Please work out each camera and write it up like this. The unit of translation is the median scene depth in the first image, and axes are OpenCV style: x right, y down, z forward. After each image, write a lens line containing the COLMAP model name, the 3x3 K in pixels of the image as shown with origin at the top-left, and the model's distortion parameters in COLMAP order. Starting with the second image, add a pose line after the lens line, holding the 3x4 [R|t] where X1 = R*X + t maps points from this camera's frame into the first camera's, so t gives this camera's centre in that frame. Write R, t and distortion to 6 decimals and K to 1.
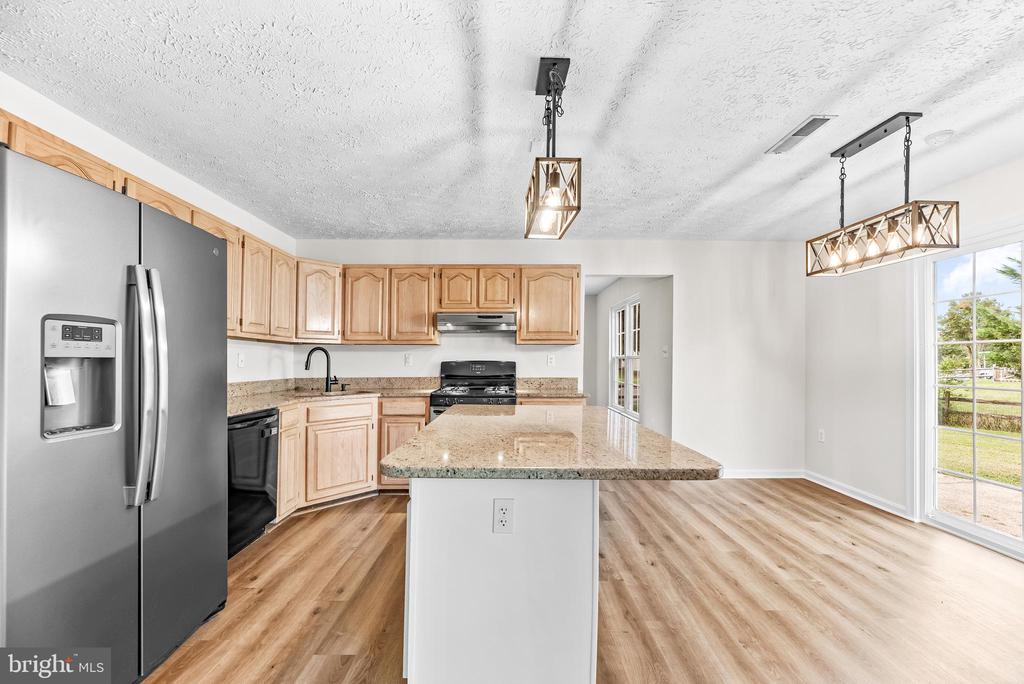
lens RADIAL K [[420.7, 0, 512.3], [0, 420.7, 360.0], [0, 0, 1]] dist [0.000621, -0.000616]
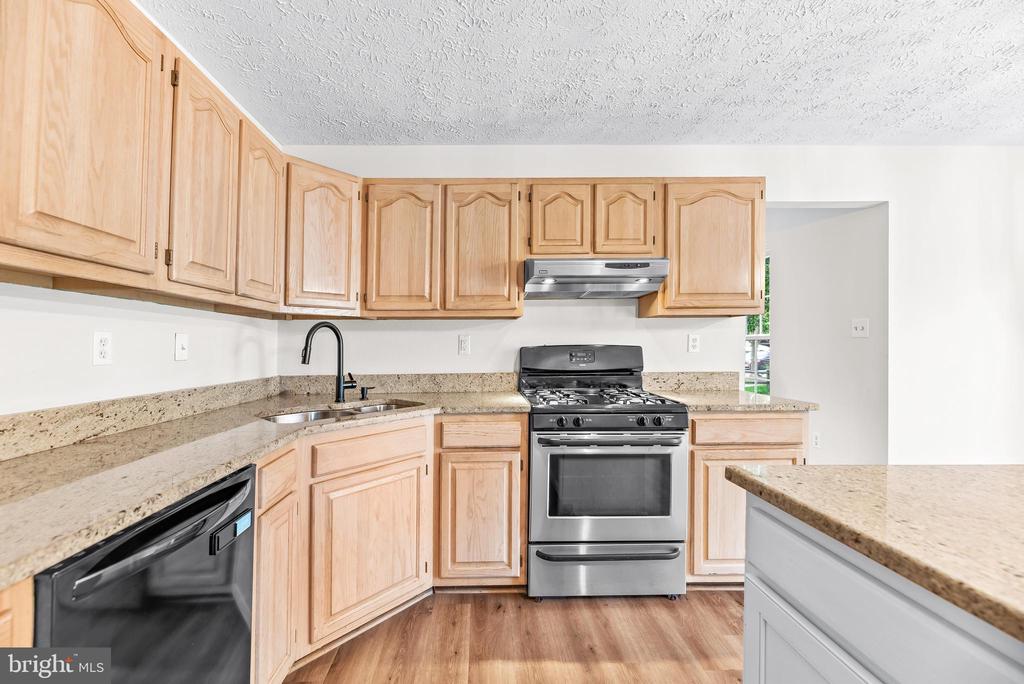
lens RADIAL K [[420.7, 0, 475.5], [0, 420.7, 343.0], [0, 0, 1]] dist [0.000621, -0.000616]
pose [[0.999904, -0.006967, -0.011955, -0.280599], [0.006909, 0.999964, -0.004899, 0.000951], [0.011988, 0.004816, 0.999917, 0.494578]]
